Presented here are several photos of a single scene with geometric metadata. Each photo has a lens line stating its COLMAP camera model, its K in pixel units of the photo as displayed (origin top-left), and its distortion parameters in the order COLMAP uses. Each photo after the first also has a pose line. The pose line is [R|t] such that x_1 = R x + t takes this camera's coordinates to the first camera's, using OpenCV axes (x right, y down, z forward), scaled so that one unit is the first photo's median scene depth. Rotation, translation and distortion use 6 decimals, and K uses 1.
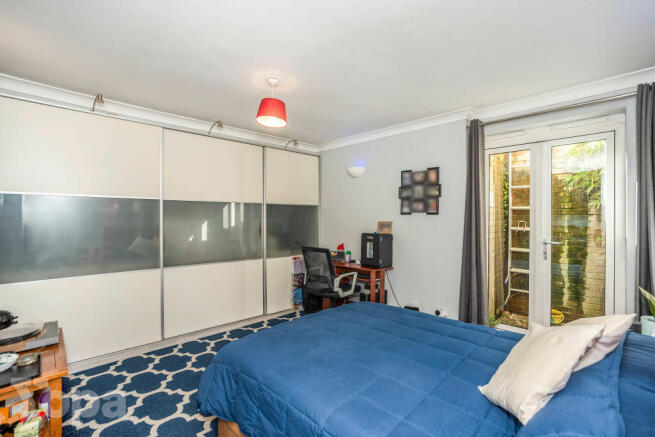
lens RADIAL K [[310.2, 0, 327.5], [0, 310.2, 218.5], [0, 0, 1]] dist [0.000010, 0.000011]
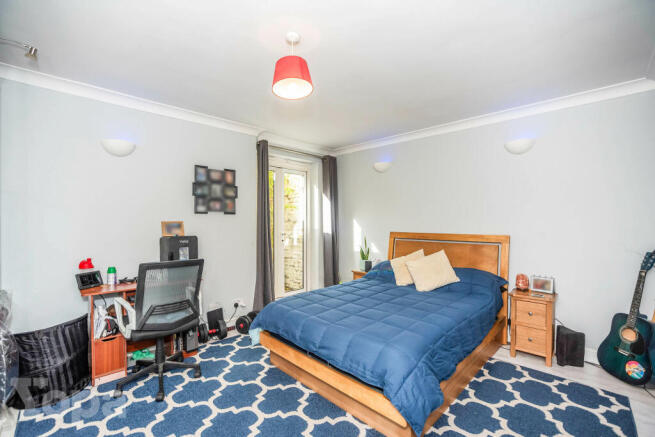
lens RADIAL K [[300.4, 0, 327.5], [0, 300.4, 218.5], [0, 0, 1]] dist [-0.000513, -0.000046]
pose [[0.019567, 0.001194, 0.999808, -0.650652], [-0.000314, 0.999999, -0.001188, 0.002871], [-0.999808, -0.000291, 0.019567, 0.627700]]
